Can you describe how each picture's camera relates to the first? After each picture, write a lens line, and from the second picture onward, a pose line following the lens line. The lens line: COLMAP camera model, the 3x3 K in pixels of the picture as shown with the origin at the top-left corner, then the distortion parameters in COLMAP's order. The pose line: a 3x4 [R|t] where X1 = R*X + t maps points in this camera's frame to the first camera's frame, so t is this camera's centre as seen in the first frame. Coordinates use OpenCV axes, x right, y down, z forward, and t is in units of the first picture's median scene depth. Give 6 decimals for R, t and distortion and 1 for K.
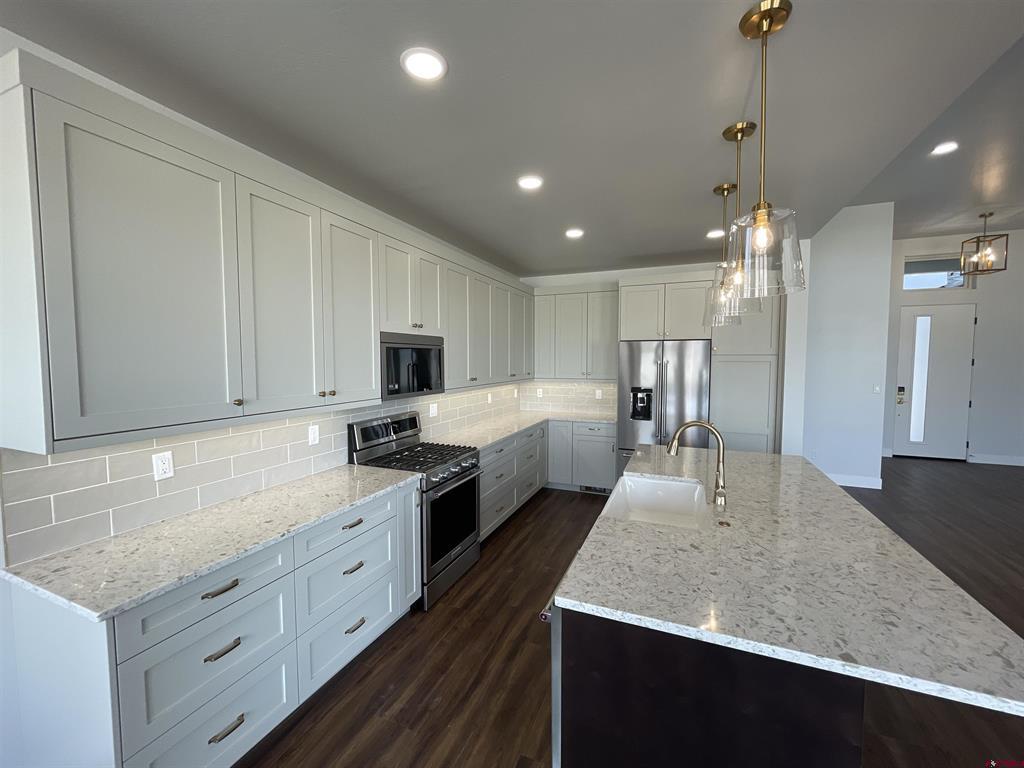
lens RADIAL K [[413.6, 0, 511.8], [0, 413.6, 383.3], [0, 0, 1]] dist [-0.004409, 0.000447]
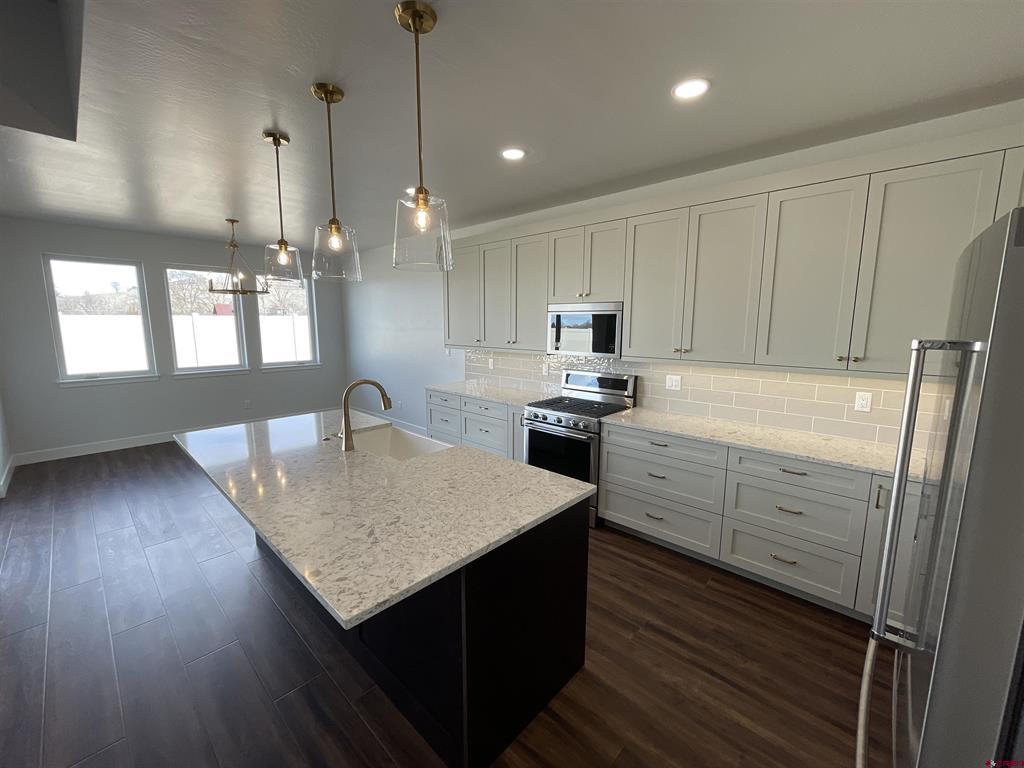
lens RADIAL K [[413.6, 0, 511.8], [0, 413.6, 383.3], [0, 0, 1]] dist [-0.004409, 0.000447]
pose [[-0.349047, 0.137669, -0.926938, 1.003498], [-0.058523, 0.984017, 0.168183, -0.082365], [0.935276, 0.112951, -0.335412, 1.296718]]
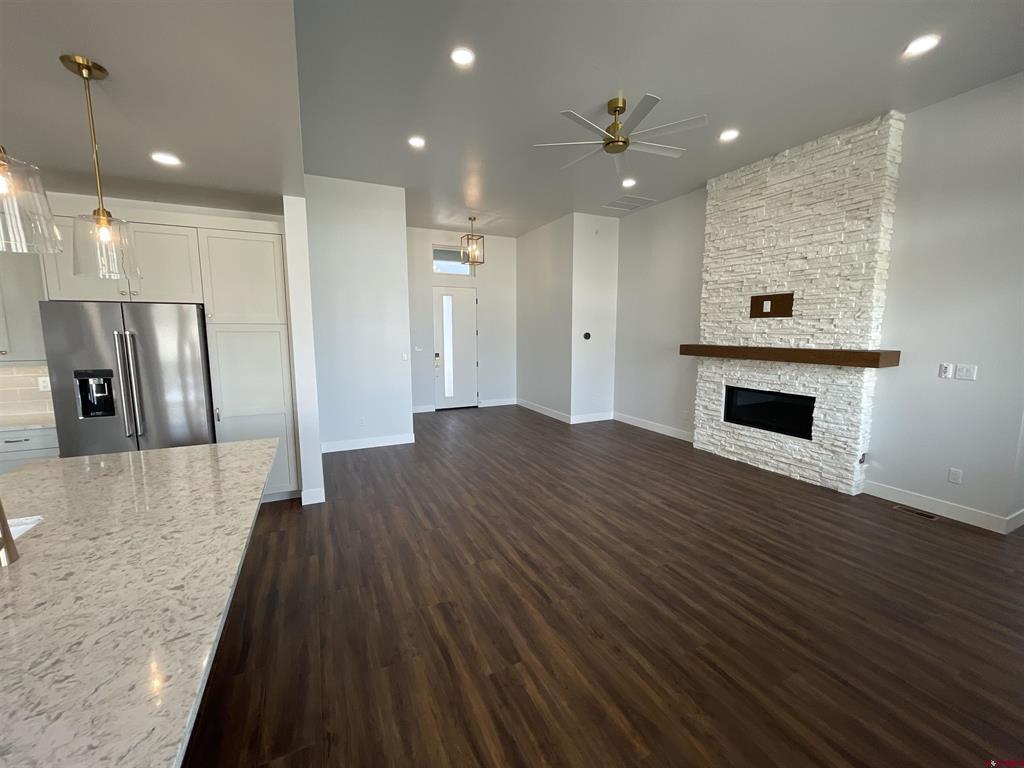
lens RADIAL K [[413.6, 0, 511.8], [0, 413.6, 383.3], [0, 0, 1]] dist [-0.004409, 0.000447]
pose [[0.666157, -0.093928, 0.739873, 0.417764], [0.045536, 0.995309, 0.085357, 0.007823], [-0.744420, -0.023171, 0.667310, 0.038463]]
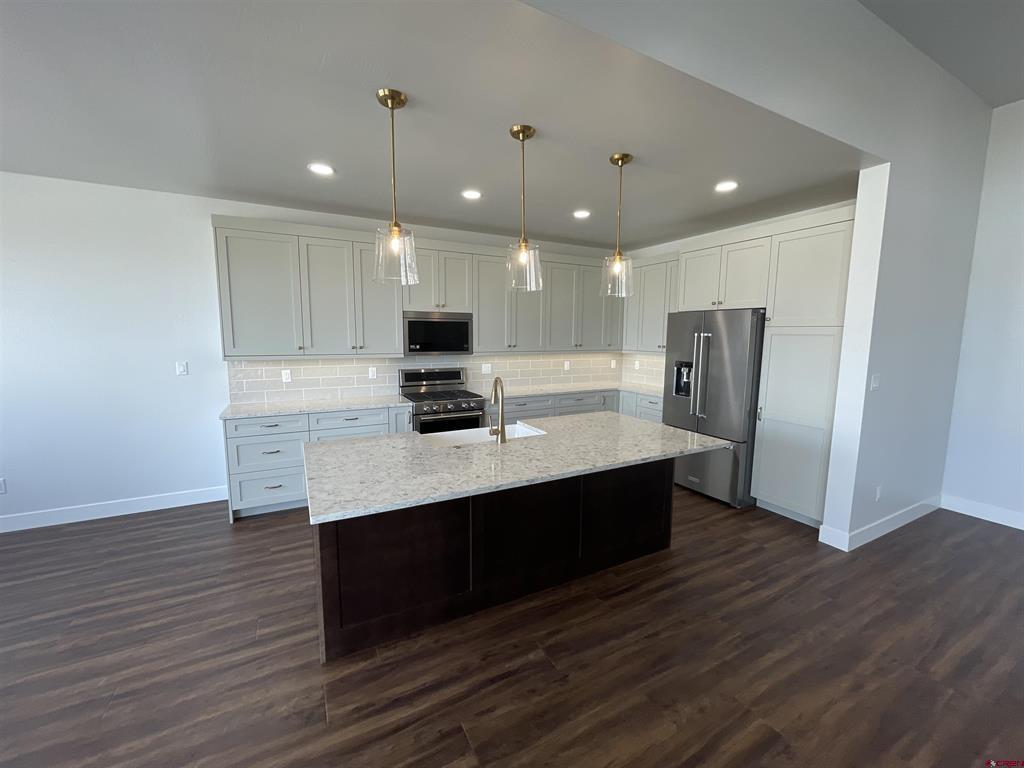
lens RADIAL K [[413.6, 0, 511.8], [0, 413.6, 383.3], [0, 0, 1]] dist [-0.004409, 0.000447]
pose [[0.772928, 0.084630, -0.628824, 0.943300], [-0.046880, 0.995973, 0.076420, 0.008938], [0.632759, -0.029588, 0.773783, 0.036248]]
